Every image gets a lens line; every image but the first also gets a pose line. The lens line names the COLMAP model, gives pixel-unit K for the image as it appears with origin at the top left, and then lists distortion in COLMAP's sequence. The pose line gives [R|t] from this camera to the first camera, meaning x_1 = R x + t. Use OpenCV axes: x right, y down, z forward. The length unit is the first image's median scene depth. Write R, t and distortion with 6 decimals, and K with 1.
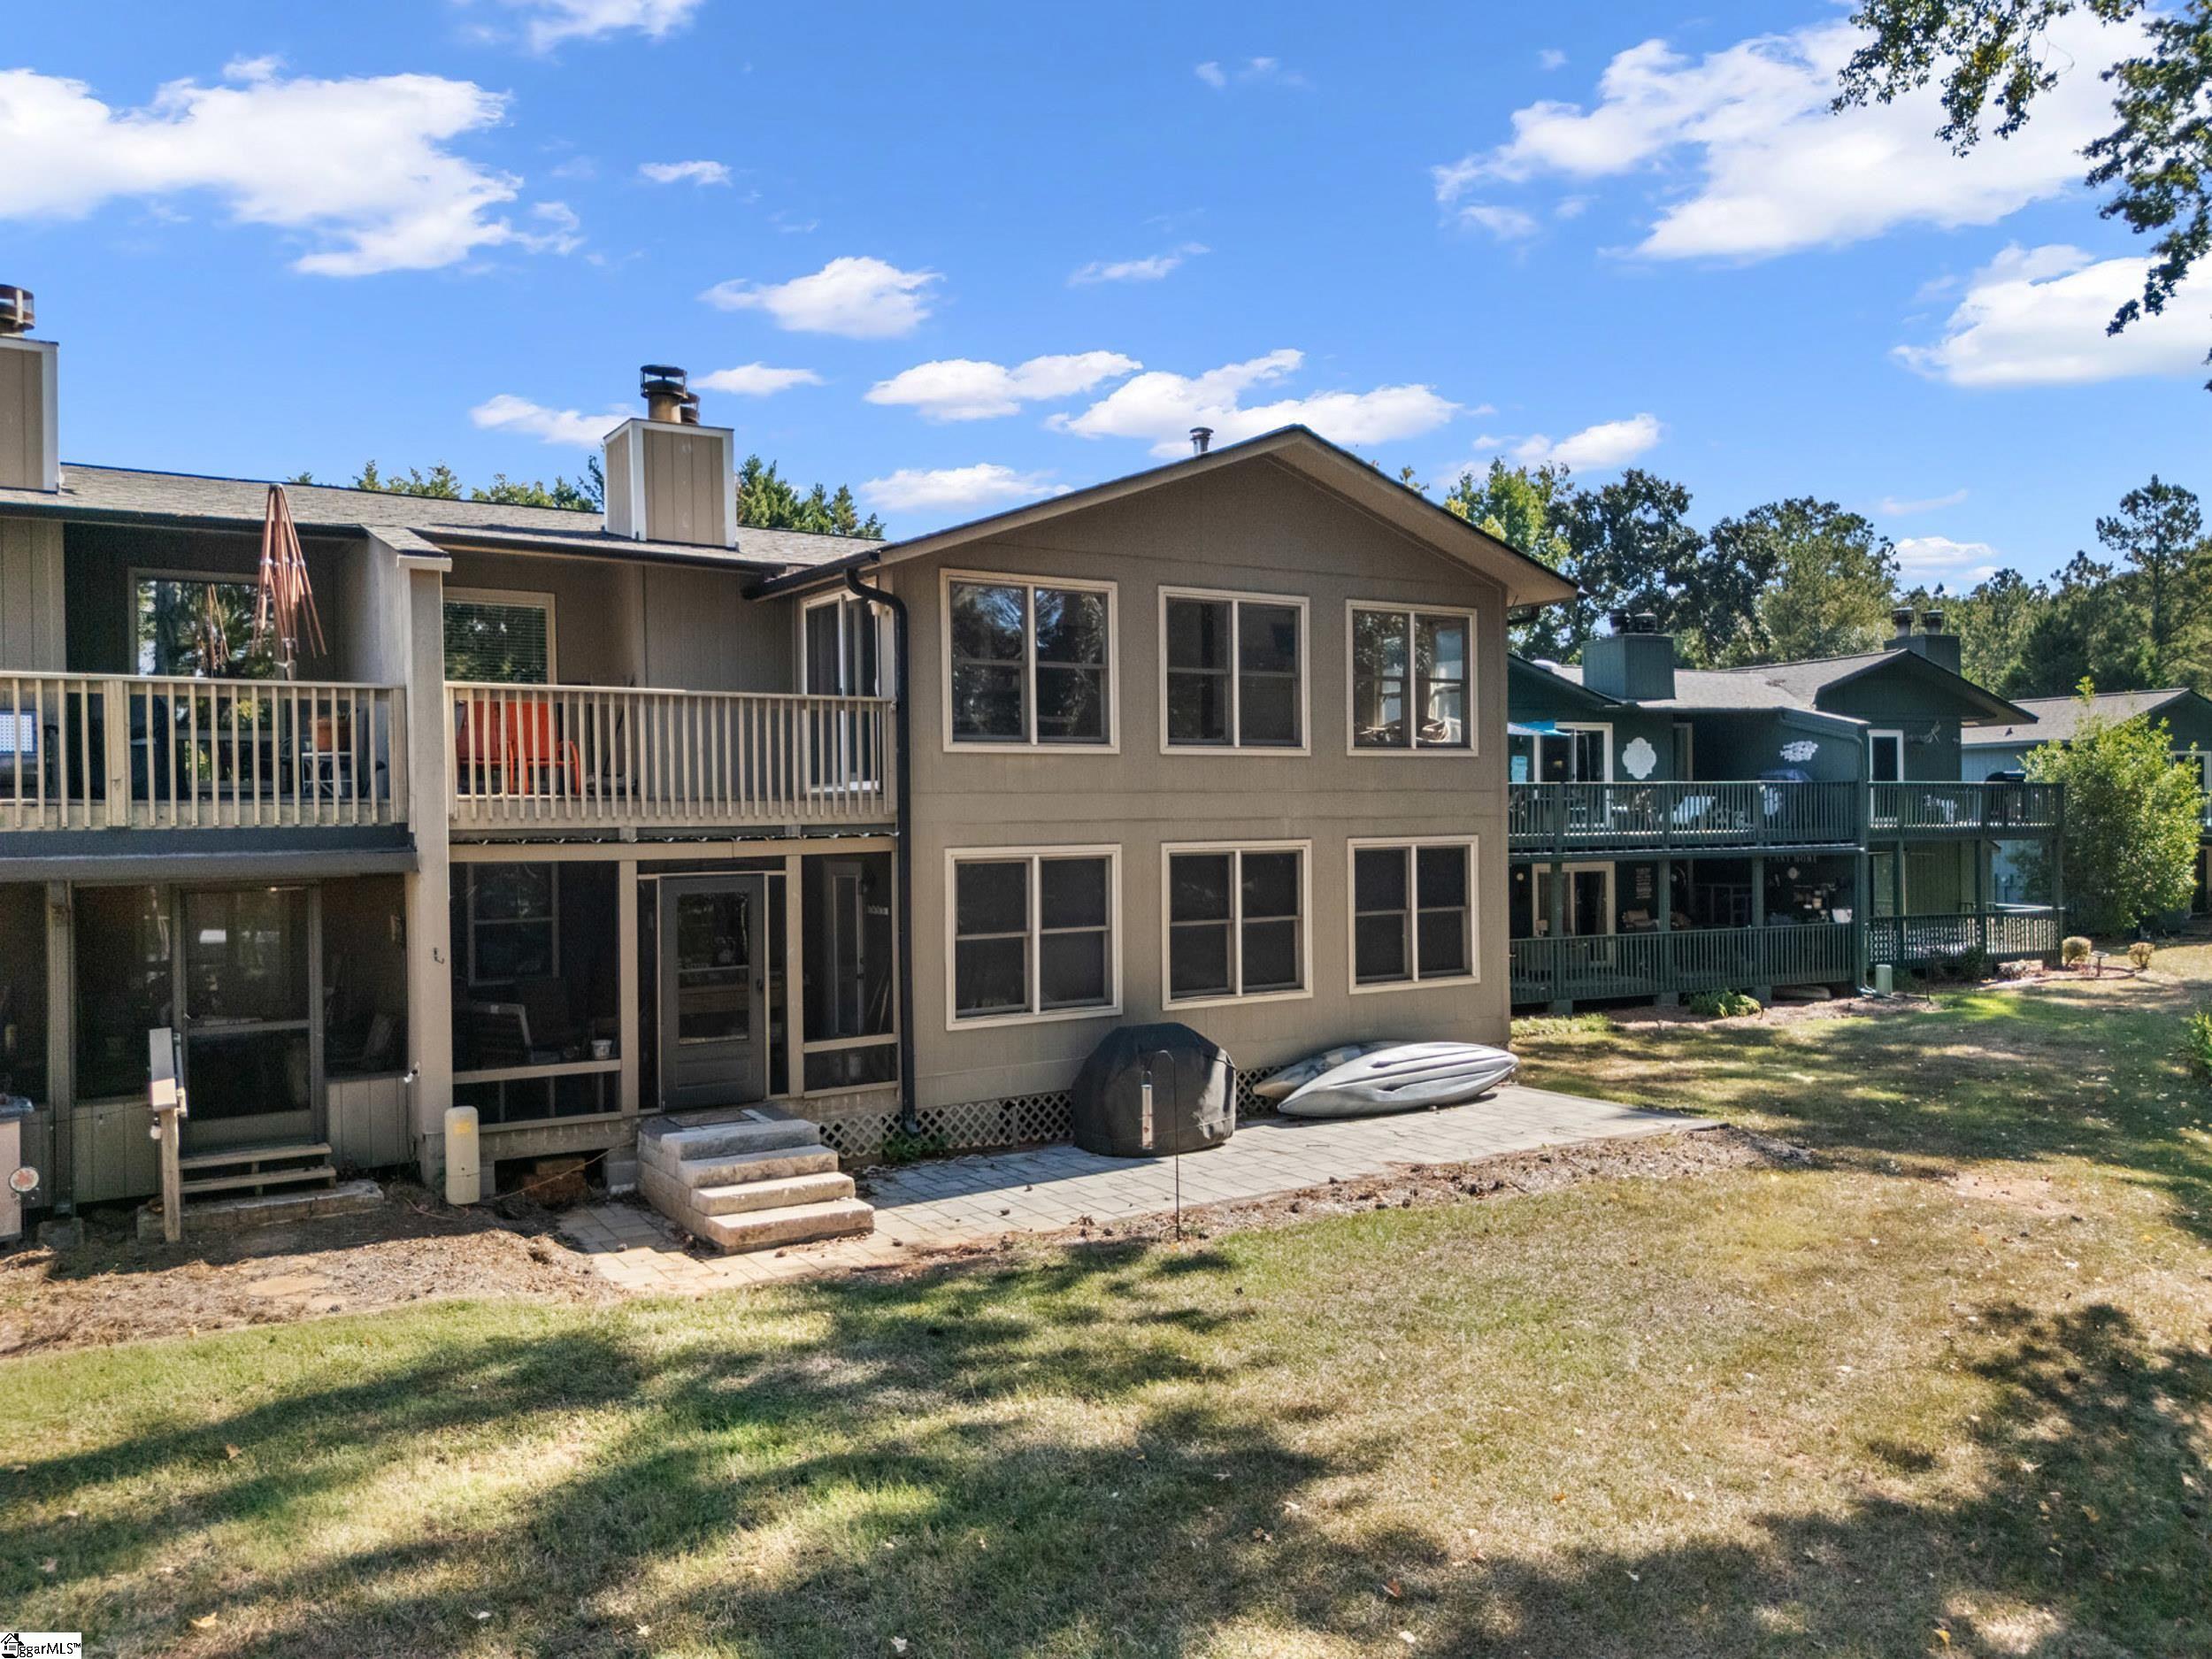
lens RADIAL K [[1634.1, 0, 1106.0], [0, 1634.1, 829.5], [0, 0, 1]] dist [0.138045, -0.176433]
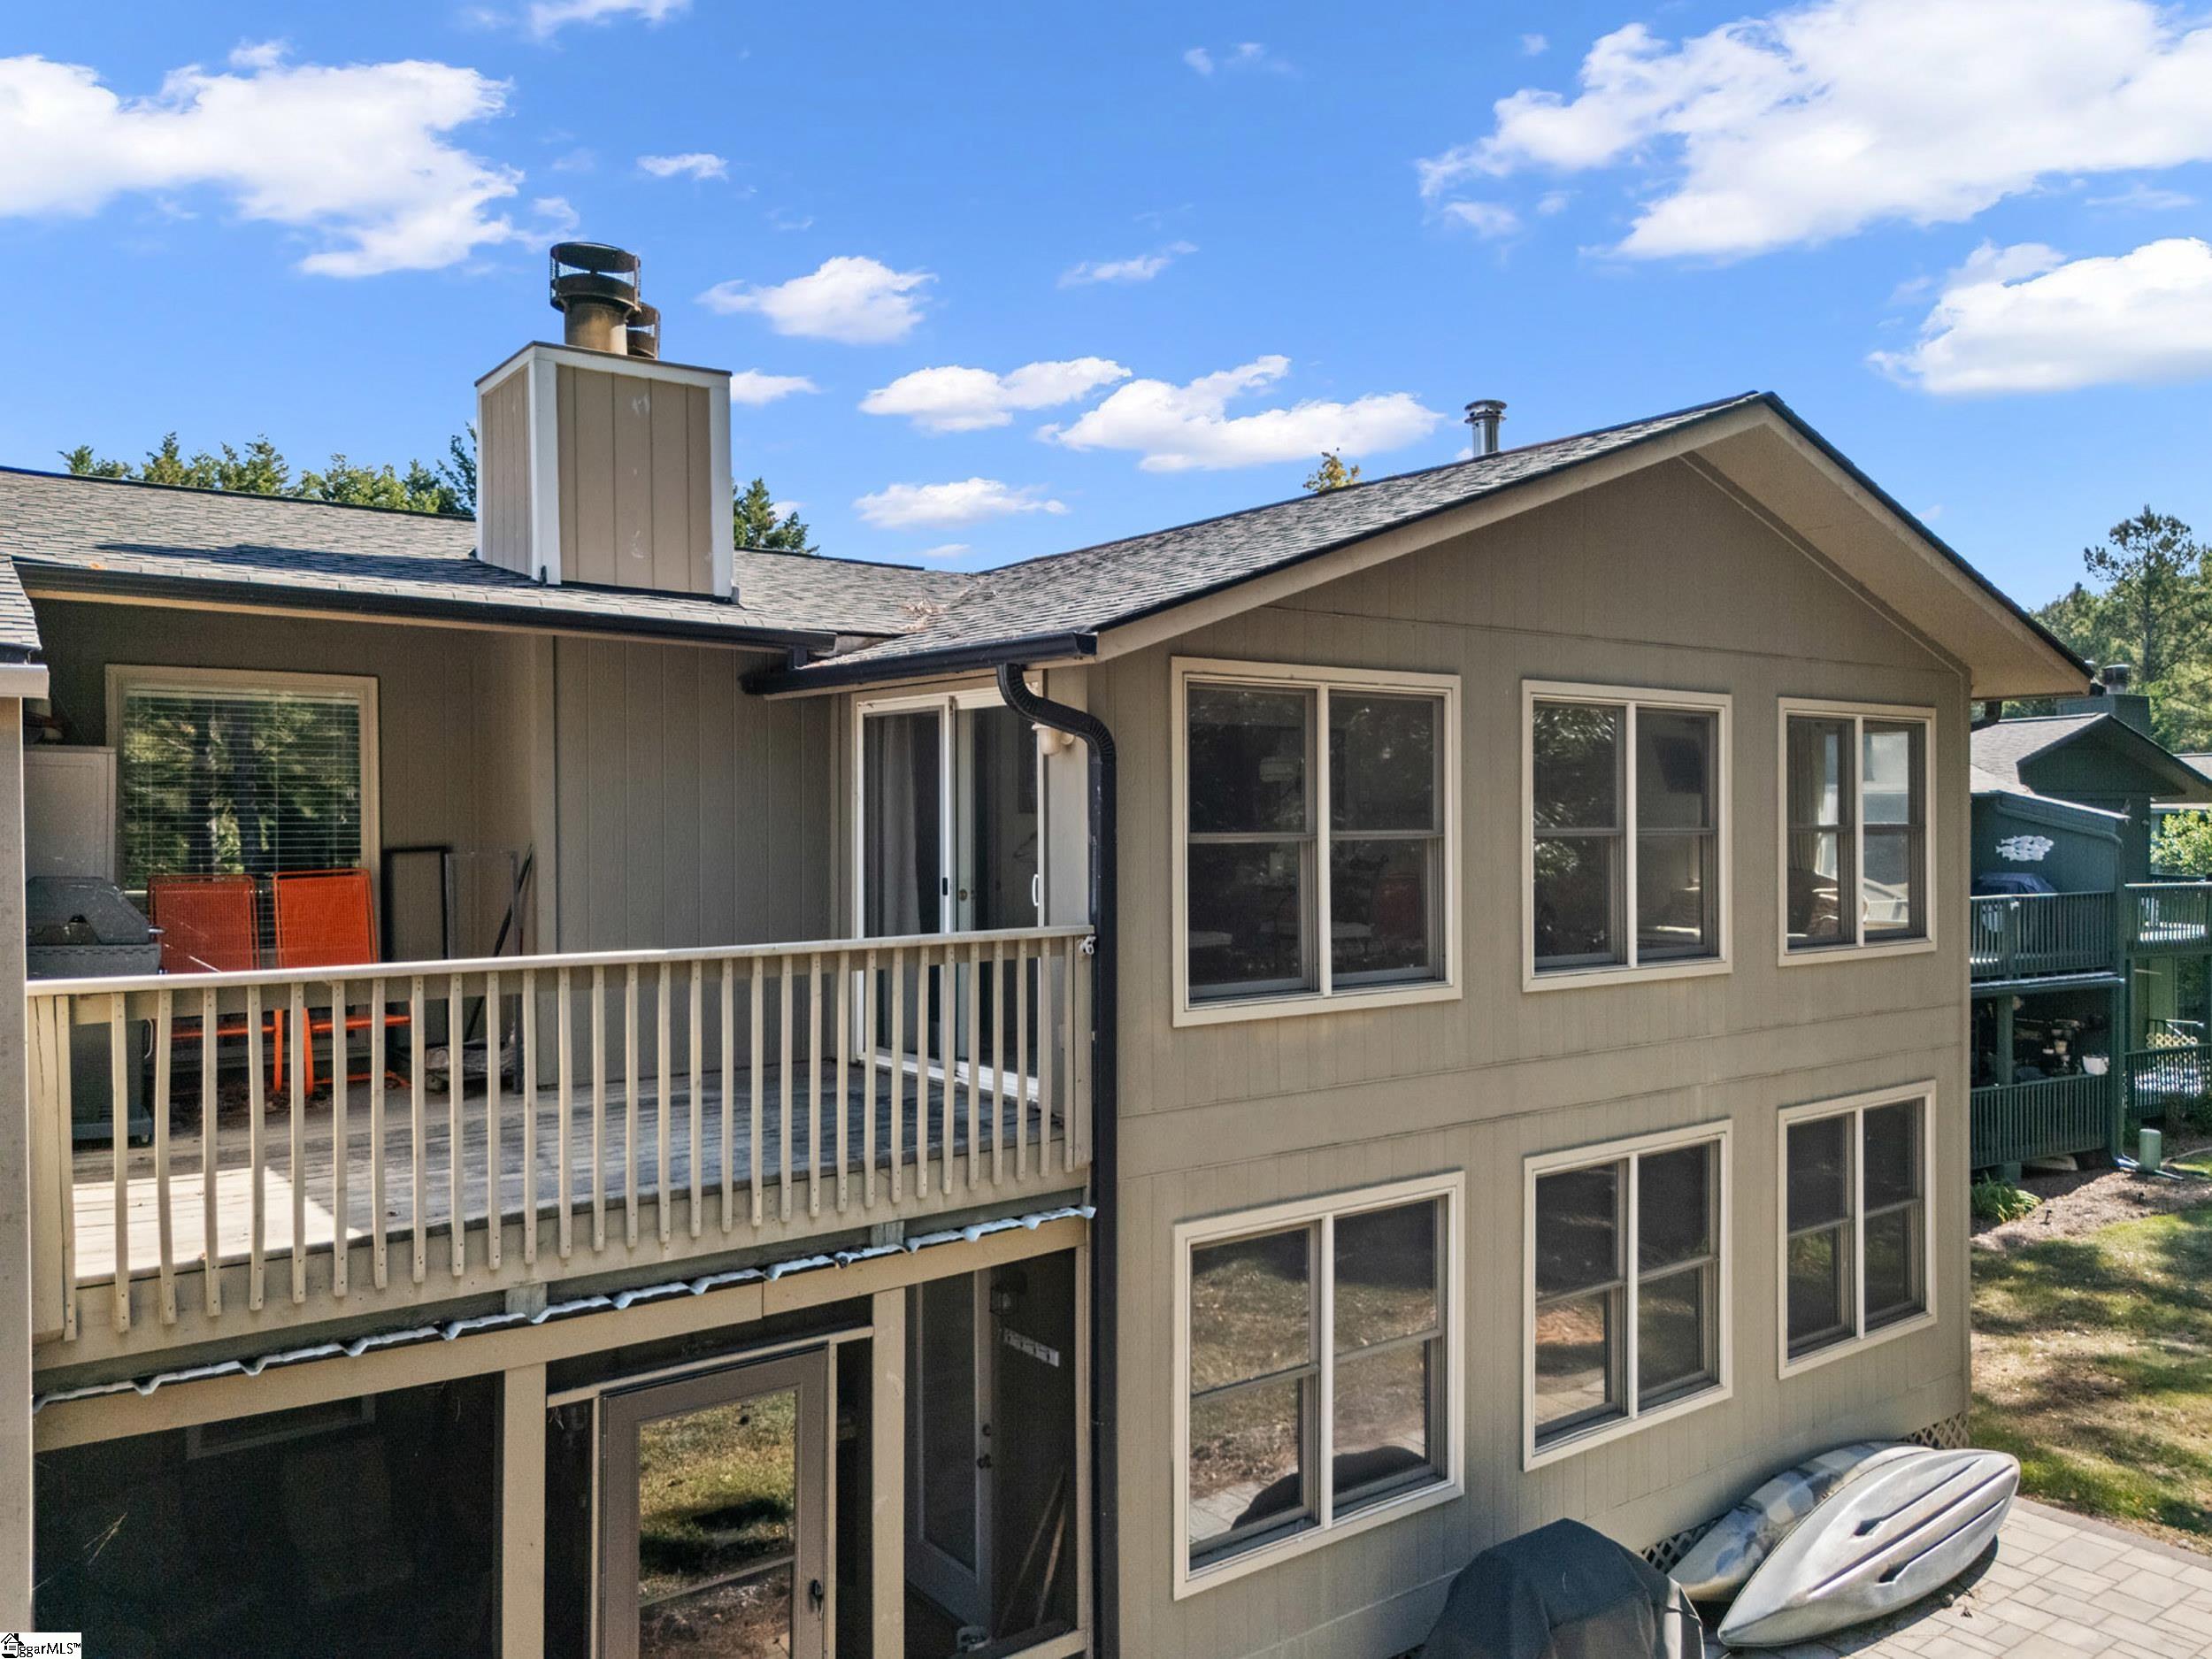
lens RADIAL K [[1634.1, 0, 1106.0], [0, 1634.1, 829.5], [0, 0, 1]] dist [0.138045, -0.176433]
pose [[0.997294, 0.009952, 0.072845, -0.125476], [-0.009890, 0.999950, -0.001213, -0.085343], [-0.072853, 0.000489, 0.997343, 0.408821]]
